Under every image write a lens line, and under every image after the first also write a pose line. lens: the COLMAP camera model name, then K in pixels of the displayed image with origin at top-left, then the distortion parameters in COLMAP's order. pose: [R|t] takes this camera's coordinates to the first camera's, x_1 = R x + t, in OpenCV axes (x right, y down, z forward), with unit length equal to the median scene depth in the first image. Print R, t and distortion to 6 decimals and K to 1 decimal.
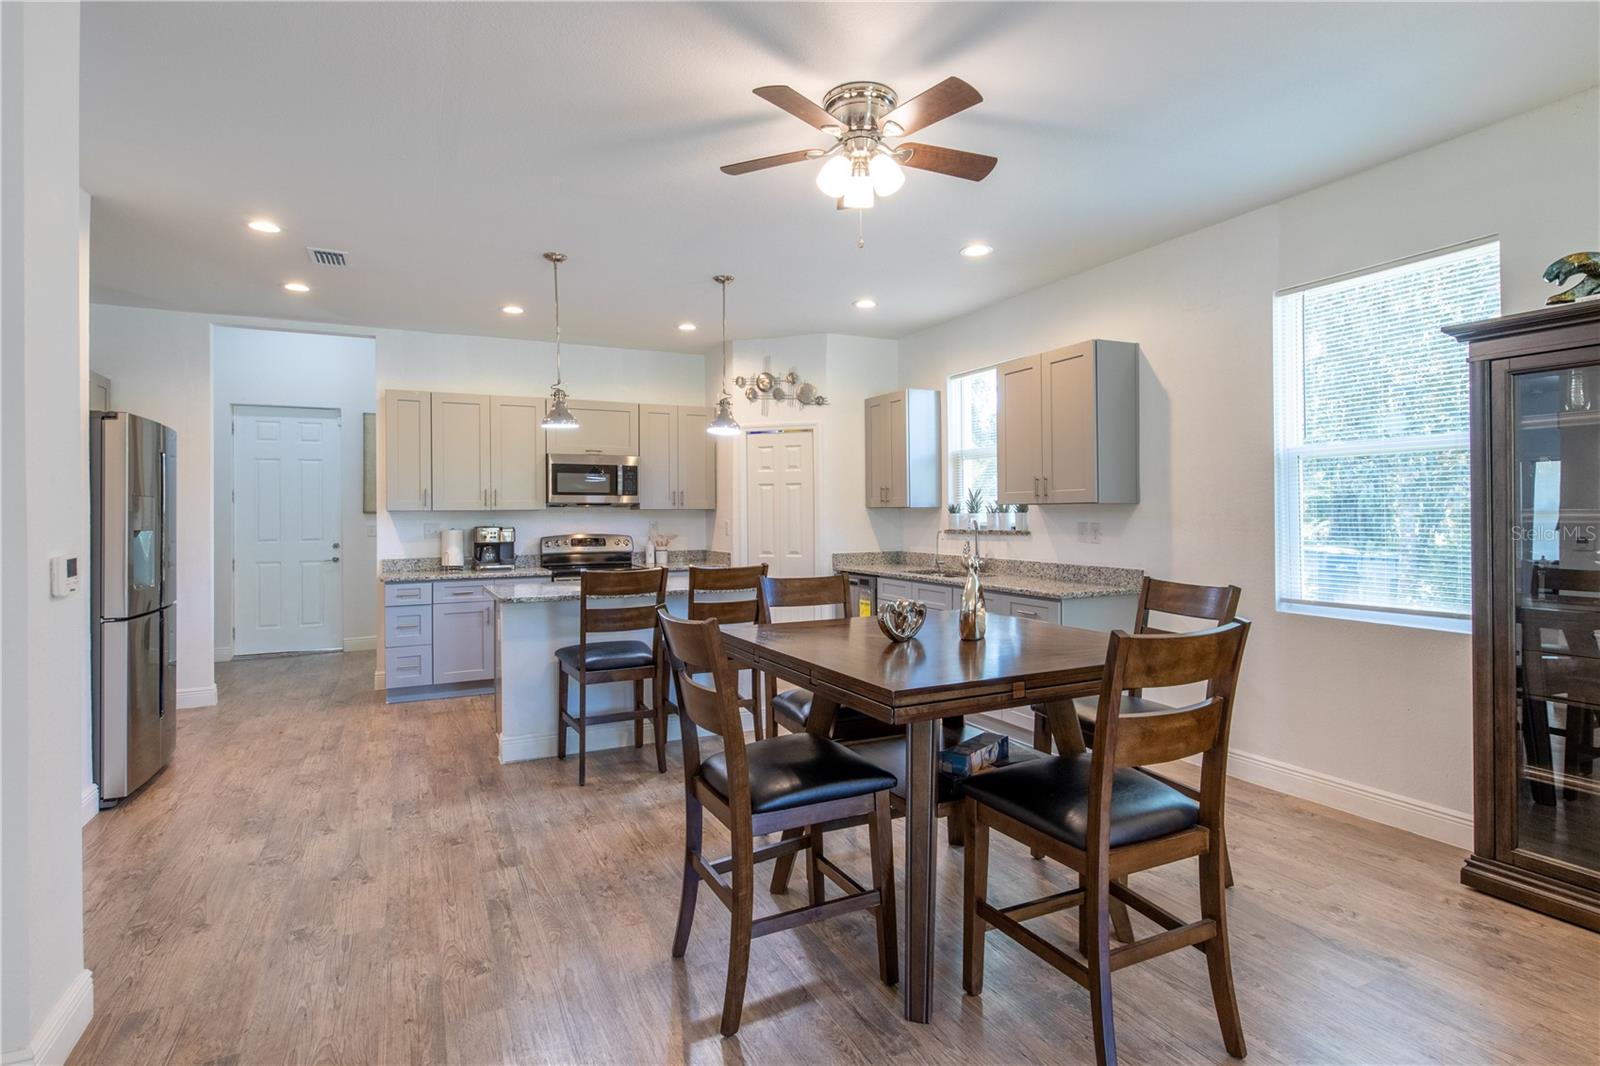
lens RADIAL K [[792.3, 0, 805.2], [0, 792.3, 518.9], [0, 0, 1]] dist [0.004268, -0.000113]
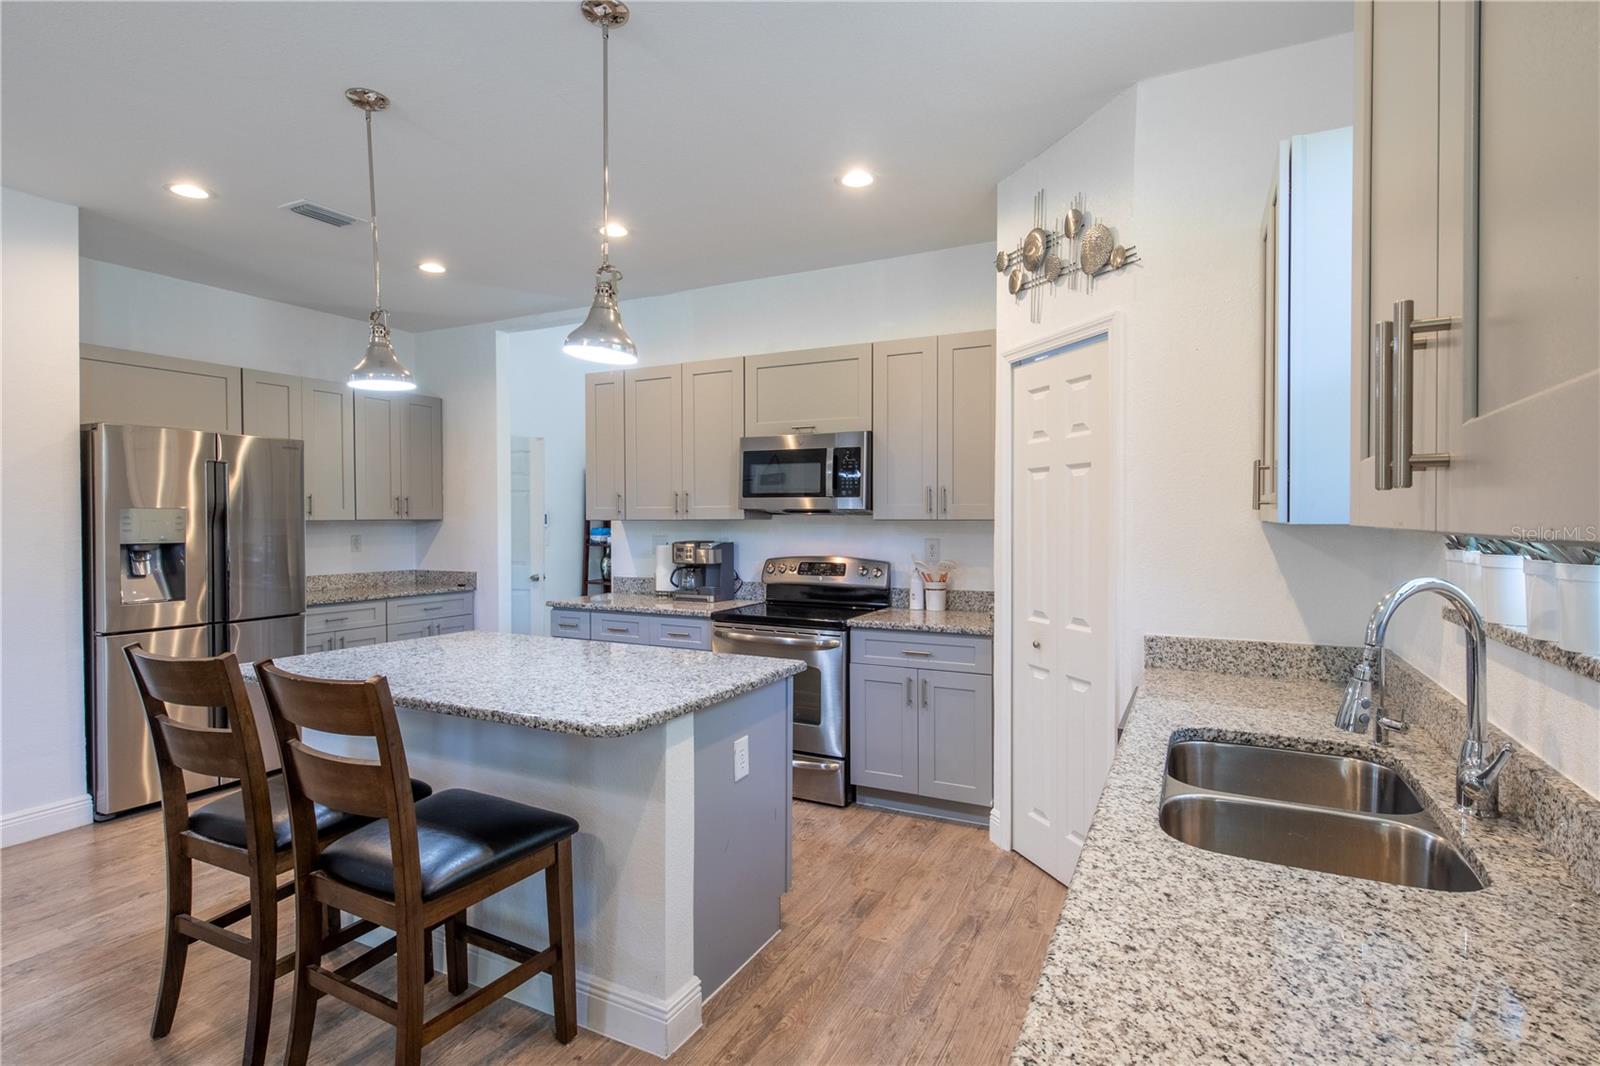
lens RADIAL K [[792.3, 0, 803.2], [0, 792.3, 528.2], [0, 0, 1]] dist [0.004268, -0.000113]
pose [[0.608547, 0.017793, -0.793319, 0.243480], [-0.011935, 0.999841, 0.013271, -0.013562], [0.793428, 0.001392, 0.608662, 0.615972]]
